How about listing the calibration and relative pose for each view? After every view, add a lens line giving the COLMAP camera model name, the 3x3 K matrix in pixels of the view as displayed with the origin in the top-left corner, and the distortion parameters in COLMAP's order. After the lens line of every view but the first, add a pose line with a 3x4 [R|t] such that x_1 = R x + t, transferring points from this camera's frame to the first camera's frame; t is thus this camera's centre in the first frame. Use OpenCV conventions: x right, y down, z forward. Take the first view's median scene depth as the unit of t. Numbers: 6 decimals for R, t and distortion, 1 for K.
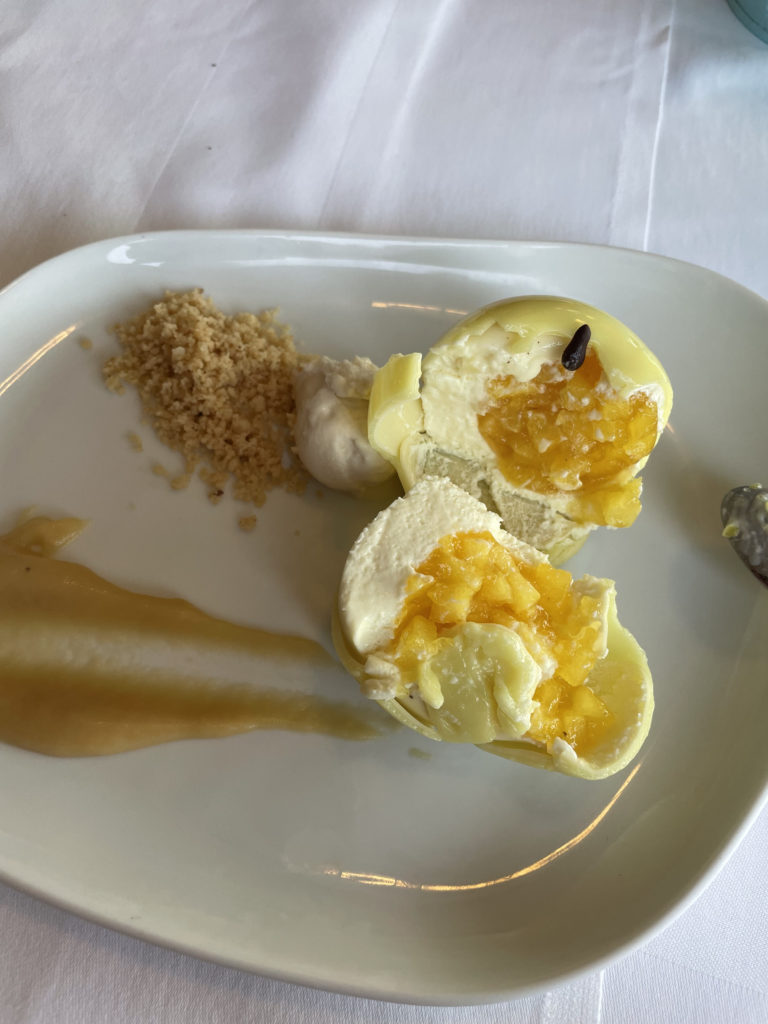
lens RADIAL K [[774.5, 0, 384.0], [0, 774.5, 512.0], [0, 0, 1]] dist [0.028983, -0.079842]
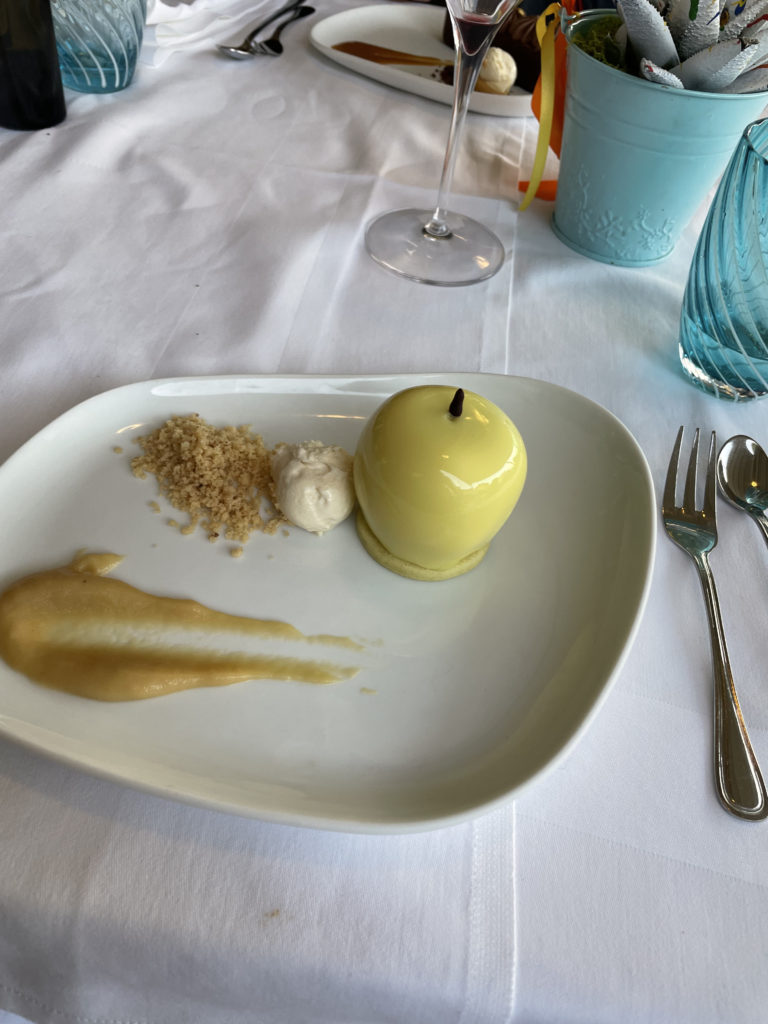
lens RADIAL K [[774.5, 0, 384.0], [0, 774.5, 512.0], [0, 0, 1]] dist [0.028983, -0.079842]
pose [[0.995538, -0.069984, 0.063300, 0.007220], [0.085015, 0.956288, -0.279796, 0.347816], [-0.040952, 0.283929, 0.957970, -0.374928]]
